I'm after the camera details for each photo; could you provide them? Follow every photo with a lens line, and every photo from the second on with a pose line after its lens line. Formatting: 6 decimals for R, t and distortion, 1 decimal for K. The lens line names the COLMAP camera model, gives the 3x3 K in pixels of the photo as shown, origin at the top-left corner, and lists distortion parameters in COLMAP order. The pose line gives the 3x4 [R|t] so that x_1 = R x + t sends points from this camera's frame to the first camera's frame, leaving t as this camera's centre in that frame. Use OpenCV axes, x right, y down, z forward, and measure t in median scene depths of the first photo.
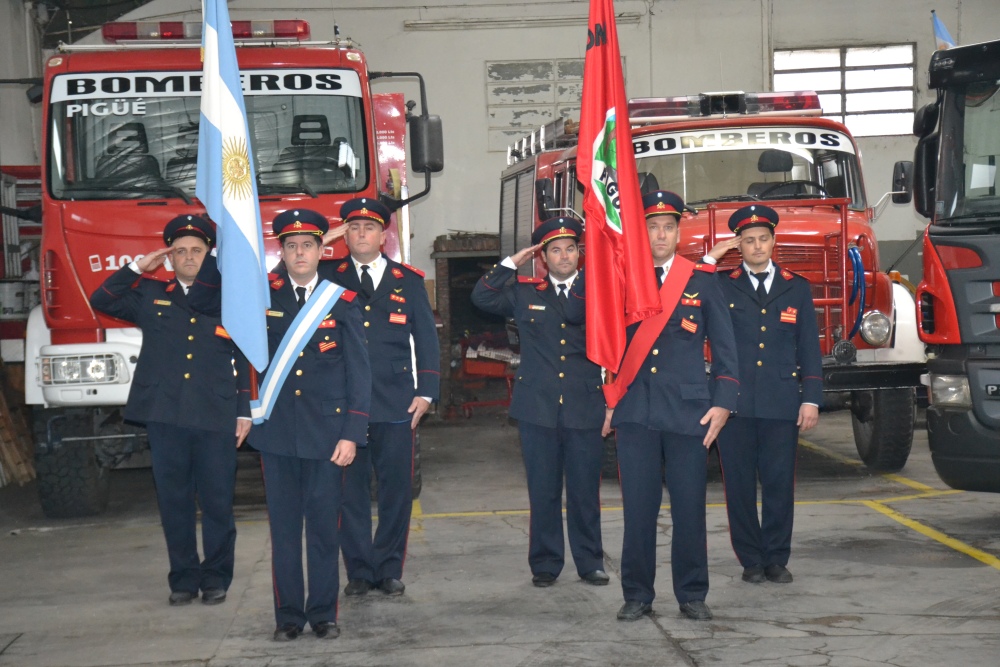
lens RADIAL K [[2263.4, 0, 480.7], [0, 2263.4, 335.0], [0, 0, 1]] dist [0.543657, 0.221691]
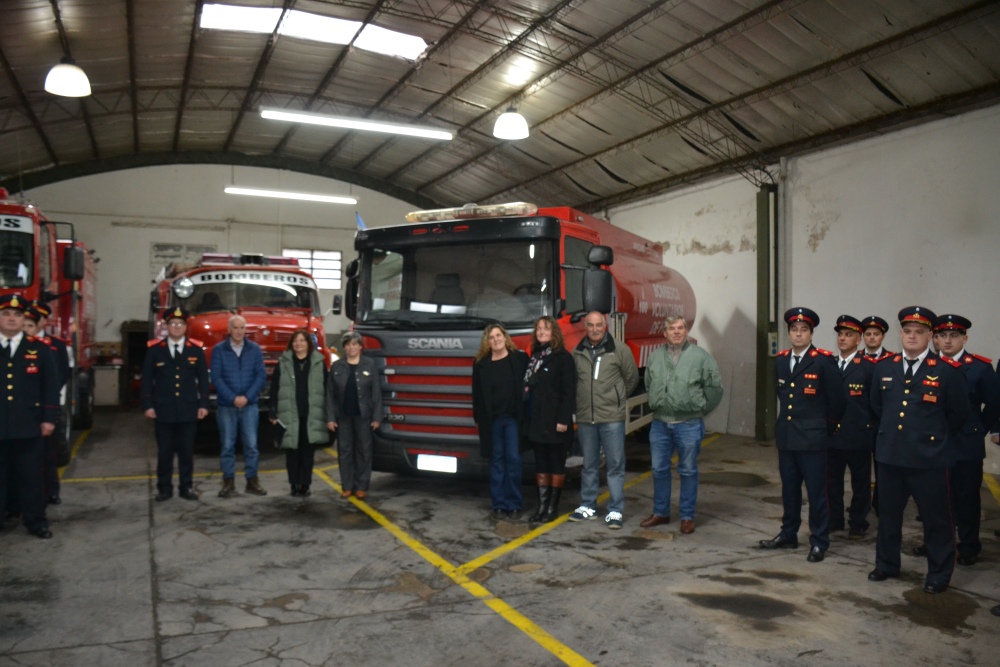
lens RADIAL K [[784.2, 0, 481.7], [0, 784.2, 343.8], [0, 0, 1]] dist [-0.155369, 0.101357]
pose [[0.930957, 0.040861, 0.362836, 0.060346], [-0.030046, 0.998921, -0.035402, -0.012186], [-0.363891, 0.022056, 0.931180, 0.359628]]
